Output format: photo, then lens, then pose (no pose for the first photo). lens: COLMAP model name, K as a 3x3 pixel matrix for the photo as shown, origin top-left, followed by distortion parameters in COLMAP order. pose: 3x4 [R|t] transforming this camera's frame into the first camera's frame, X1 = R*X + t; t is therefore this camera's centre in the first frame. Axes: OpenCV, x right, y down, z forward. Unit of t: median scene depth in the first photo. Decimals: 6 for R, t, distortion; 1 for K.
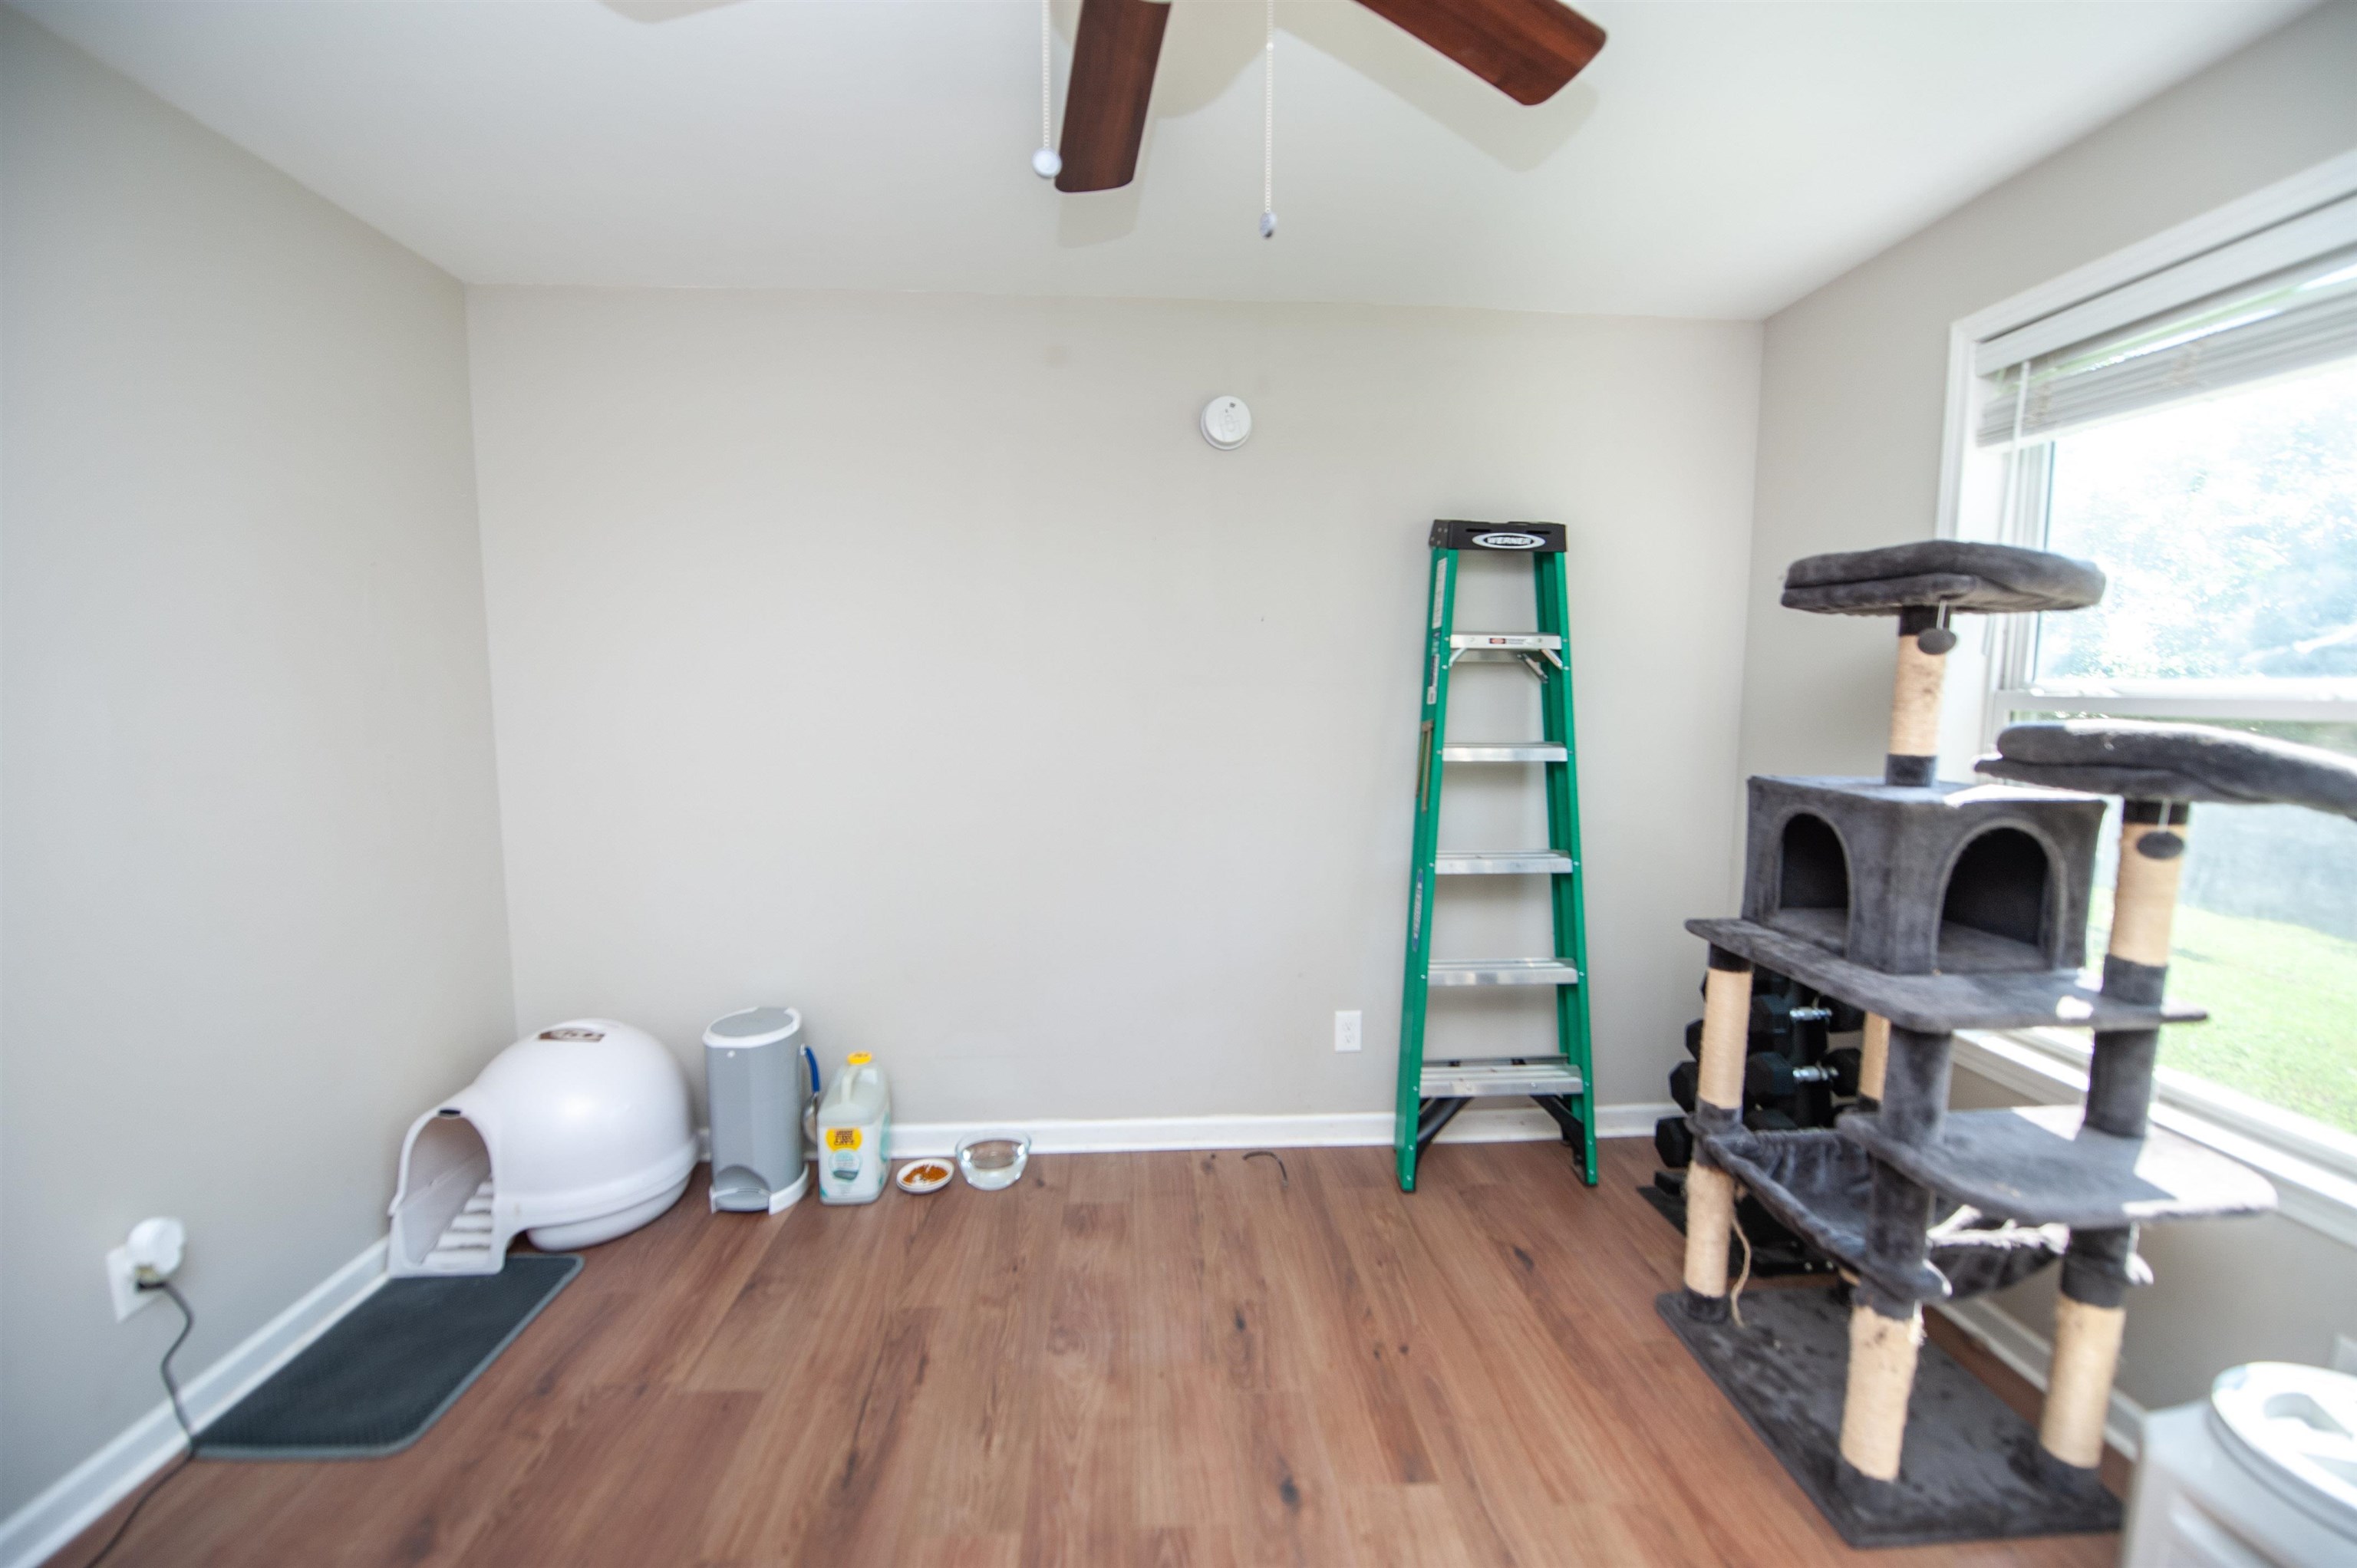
lens RADIAL K [[938.5, 0, 1184.6], [0, 938.5, 793.3], [0, 0, 1]] dist [-0.011731, -0.004458]
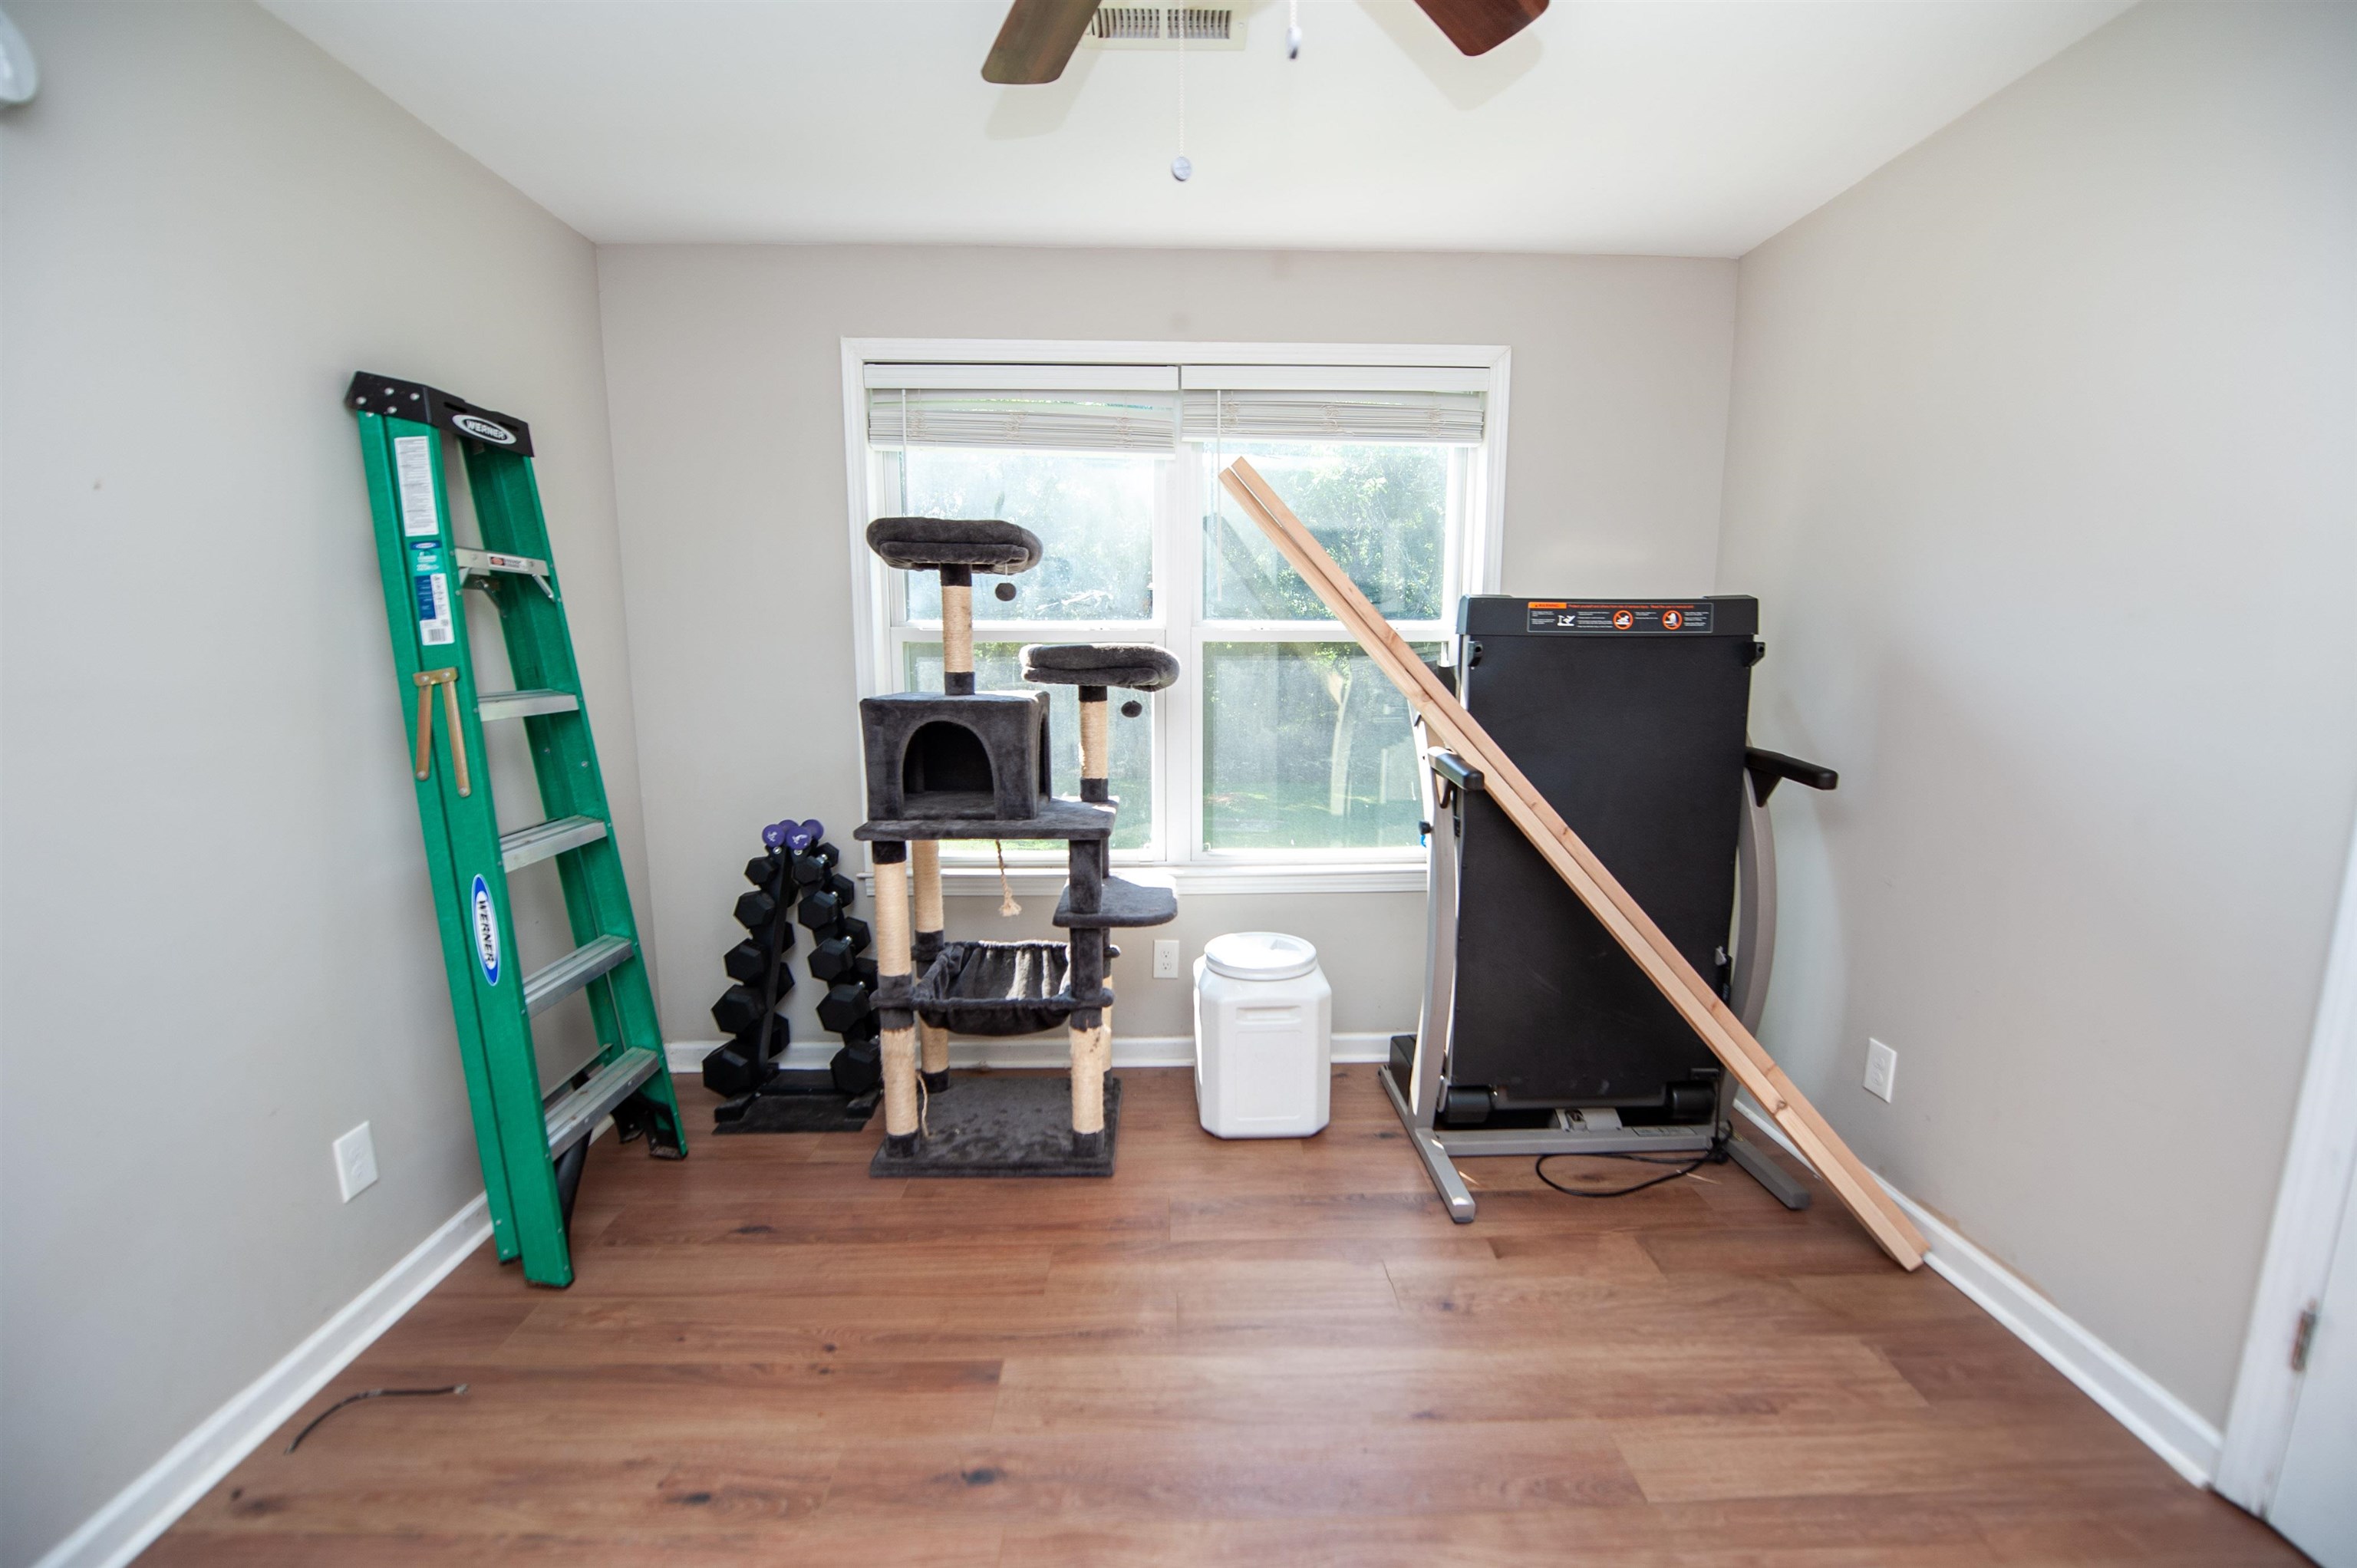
lens RADIAL K [[955.1, 0, 1187.0], [0, 955.1, 793.7], [0, 0, 1]] dist [-0.013160, -0.004916]
pose [[0.034233, -0.161755, 0.986237, -0.584737], [0.110656, 0.981361, 0.157114, -0.045501], [-0.993269, 0.103754, 0.051494, 0.550000]]
